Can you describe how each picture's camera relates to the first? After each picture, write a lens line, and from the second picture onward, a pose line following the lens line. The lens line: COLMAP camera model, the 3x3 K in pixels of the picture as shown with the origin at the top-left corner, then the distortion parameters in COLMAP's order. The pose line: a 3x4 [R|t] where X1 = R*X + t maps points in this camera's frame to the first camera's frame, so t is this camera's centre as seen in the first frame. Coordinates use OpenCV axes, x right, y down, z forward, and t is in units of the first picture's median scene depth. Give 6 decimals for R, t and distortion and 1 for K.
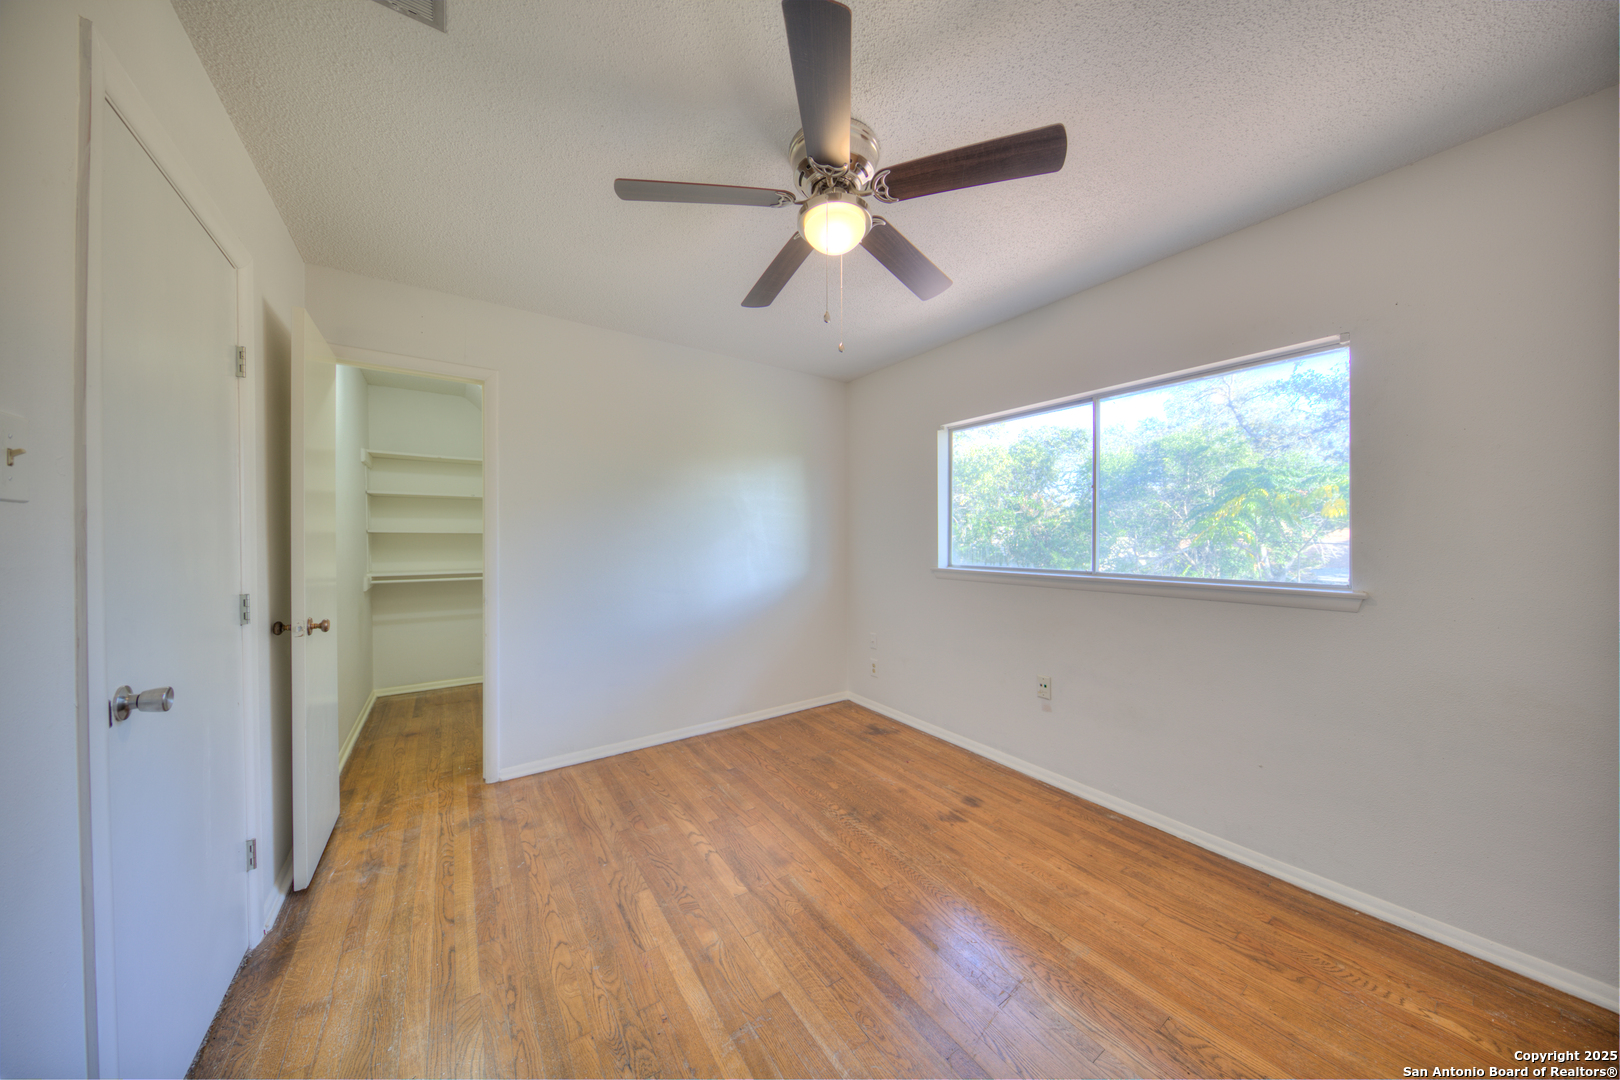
lens RADIAL K [[516.0, 0, 812.3], [0, 516.0, 539.9], [0, 0, 1]] dist [0.004684, -0.003972]
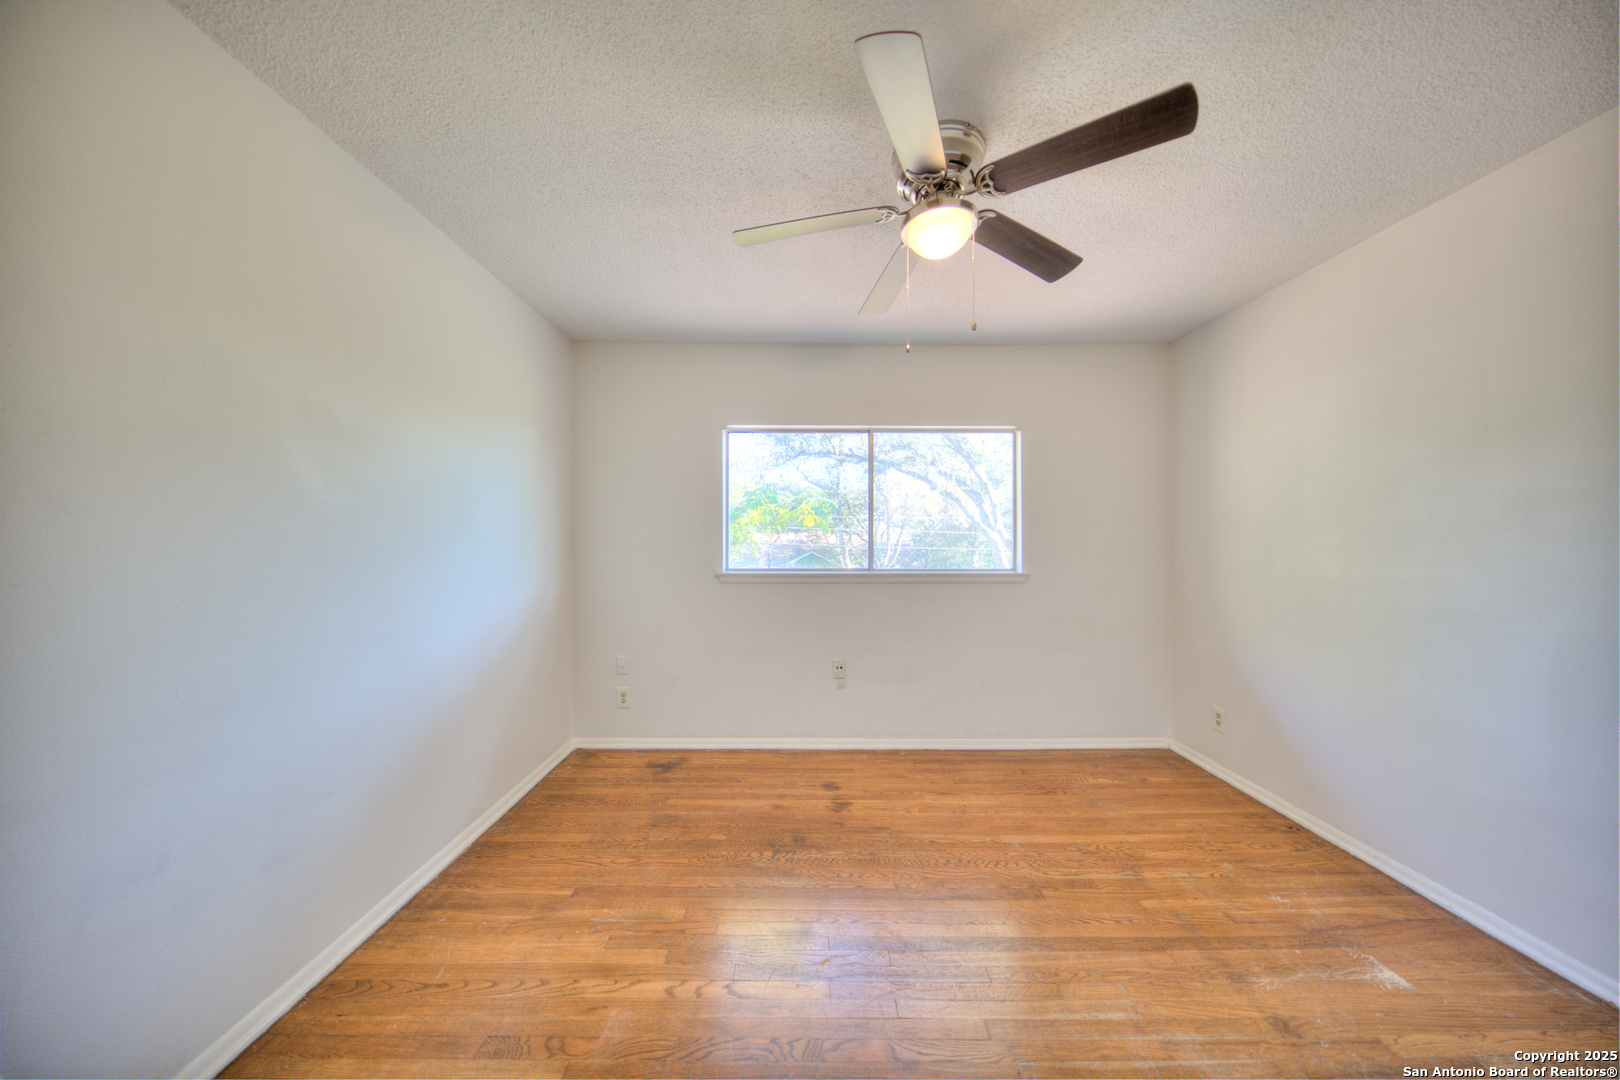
lens RADIAL K [[516.0, 0, 812.3], [0, 516.0, 539.9], [0, 0, 1]] dist [0.004684, -0.003972]
pose [[0.571702, -0.005472, 0.820443, -0.591899], [0.005381, 0.999981, 0.002919, -0.013502], [-0.820444, 0.002746, 0.571720, 0.408682]]
